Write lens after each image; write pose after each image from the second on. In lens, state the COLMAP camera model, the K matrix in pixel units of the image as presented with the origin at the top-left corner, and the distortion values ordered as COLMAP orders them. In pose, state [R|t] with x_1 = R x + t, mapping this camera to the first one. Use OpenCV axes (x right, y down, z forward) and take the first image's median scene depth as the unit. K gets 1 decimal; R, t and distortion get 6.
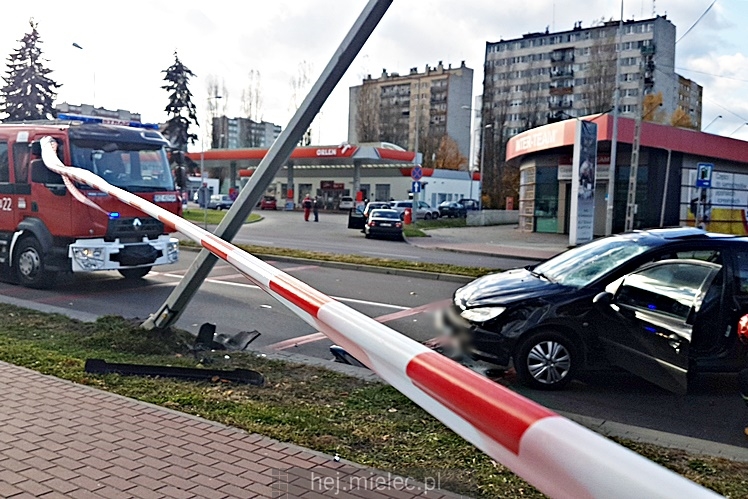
lens RADIAL K [[700.9, 0, 333.7], [0, 700.9, 237.4], [0, 0, 1]] dist [0.287961, -0.623377]
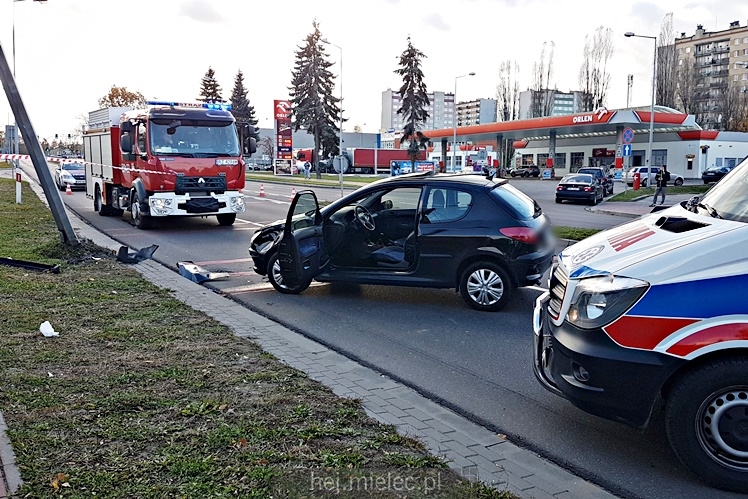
lens RADIAL K [[673.9, 0, 372.9], [0, 673.9, 232.0], [0, 0, 1]] dist [0.273334, -0.533055]
pose [[0.920762, 0.015825, -0.389804, 0.118690], [-0.003299, 0.999457, 0.032785, 0.007327], [0.390111, -0.028901, 0.920314, -0.010456]]
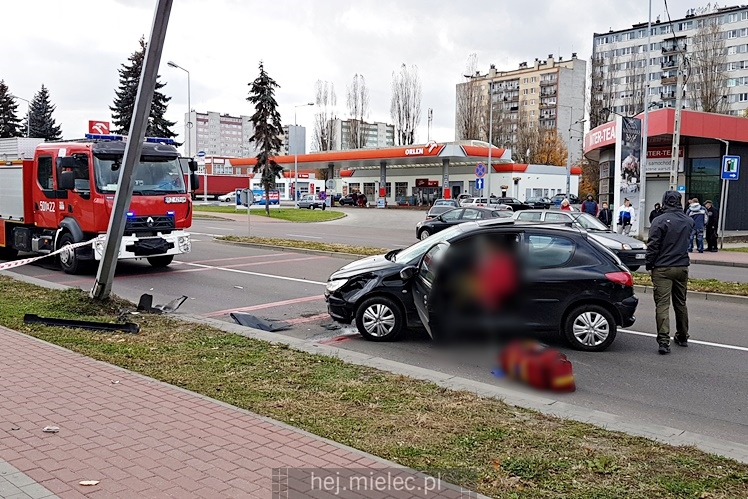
lens RADIAL K [[696.4, 0, 355.3], [0, 696.4, 222.8], [0, 0, 1]] dist [0.294856, -0.595570]
pose [[0.990064, -0.012698, -0.140040, 0.056057], [0.010194, 0.999775, -0.018582, 0.002340], [0.140245, 0.016970, 0.989971, -0.035584]]
